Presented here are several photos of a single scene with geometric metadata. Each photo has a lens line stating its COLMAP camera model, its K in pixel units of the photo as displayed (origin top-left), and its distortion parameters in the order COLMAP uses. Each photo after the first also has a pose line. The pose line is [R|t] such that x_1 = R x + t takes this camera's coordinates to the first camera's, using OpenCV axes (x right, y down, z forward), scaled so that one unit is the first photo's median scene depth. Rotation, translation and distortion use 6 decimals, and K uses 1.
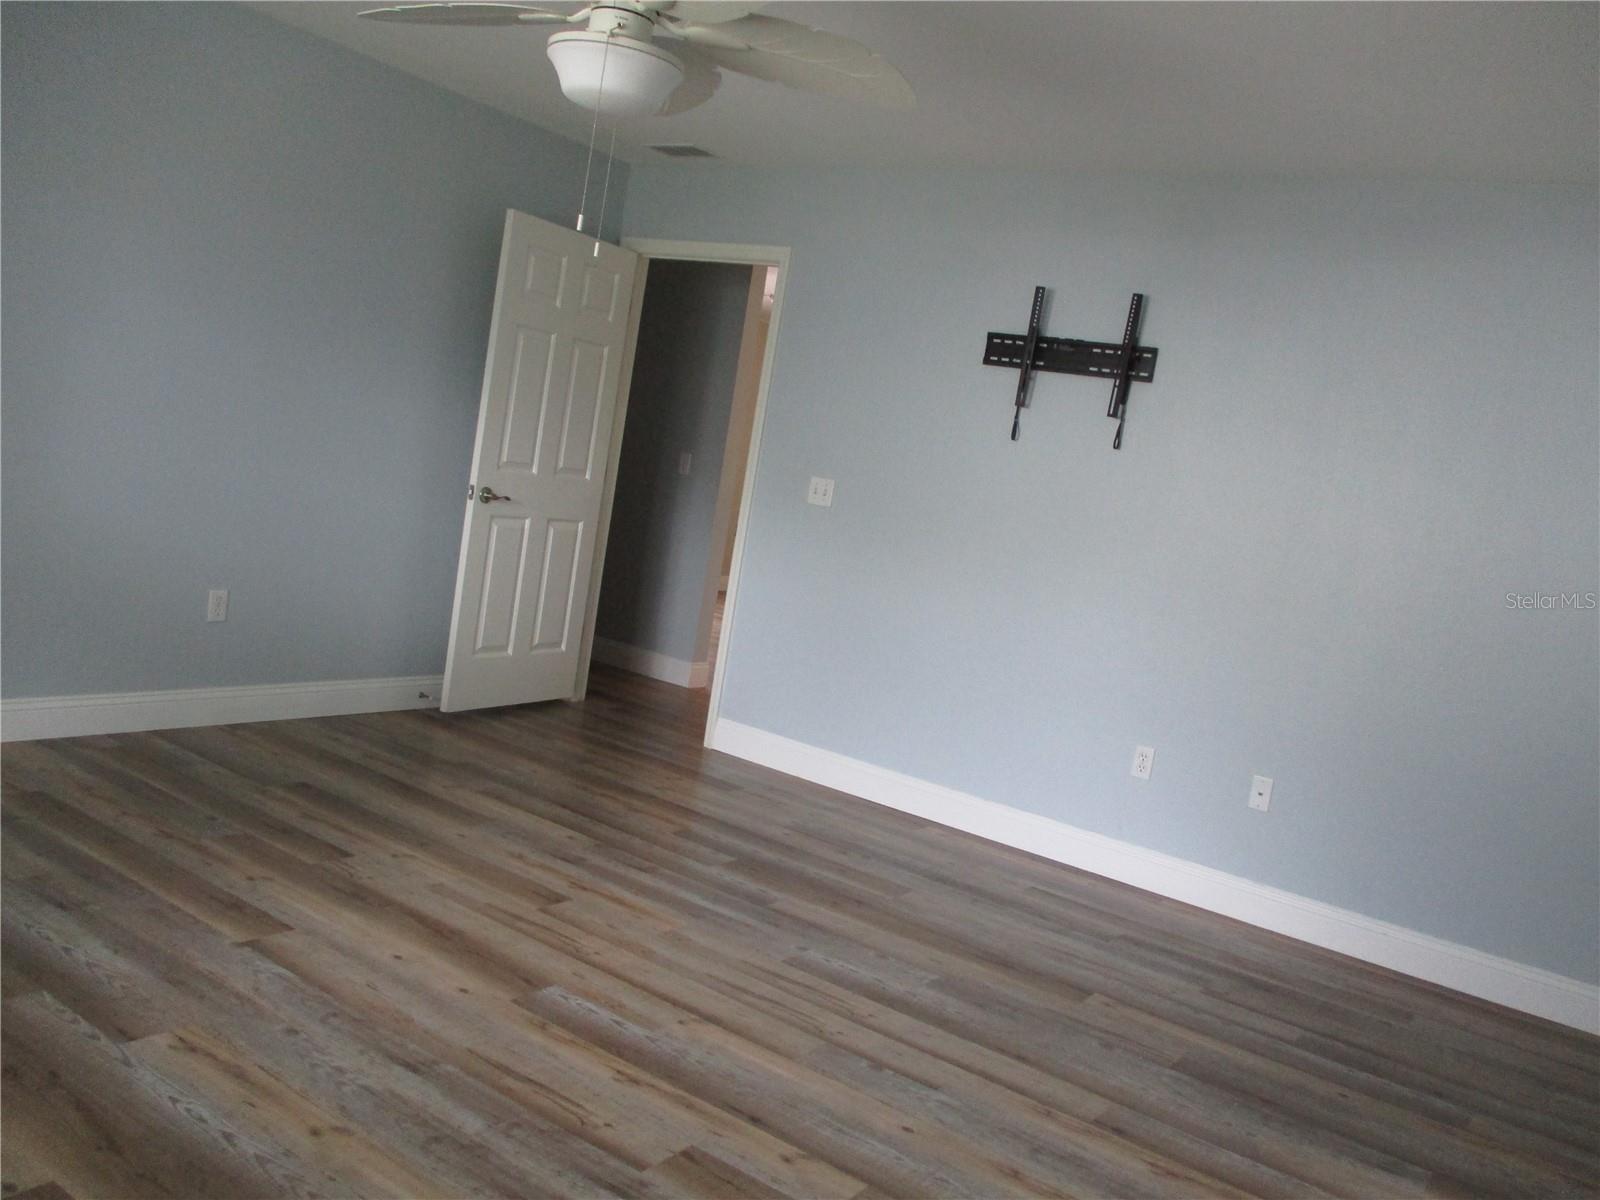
lens RADIAL K [[1338.4, 0, 807.8], [0, 1338.4, 596.2], [0, 0, 1]] dist [-0.013483, 0.007201]
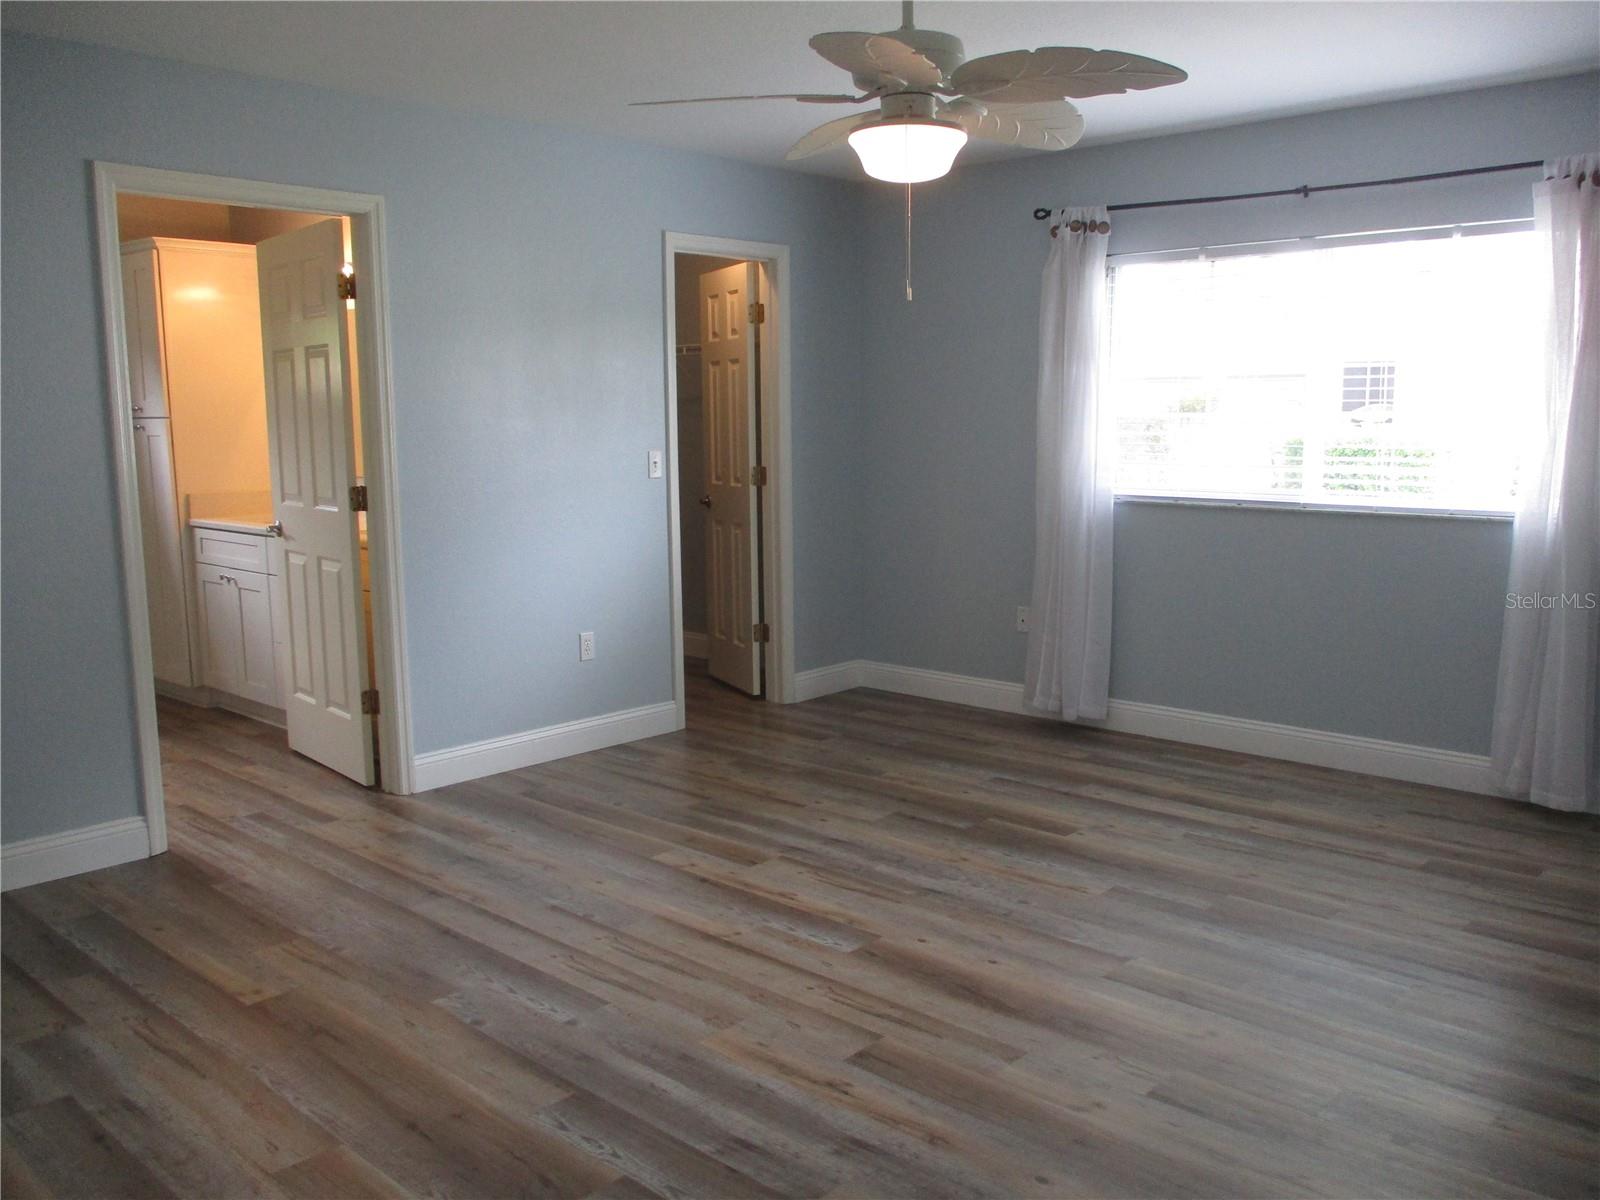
lens RADIAL K [[1338.4, 0, 800.4], [0, 1338.4, 603.7], [0, 0, 1]] dist [-0.013483, 0.007201]
pose [[-0.977700, -0.165946, 0.128701, -0.248126], [-0.128146, 0.956957, 0.260408, -0.273823], [-0.166375, 0.238109, -0.956882, 2.018633]]
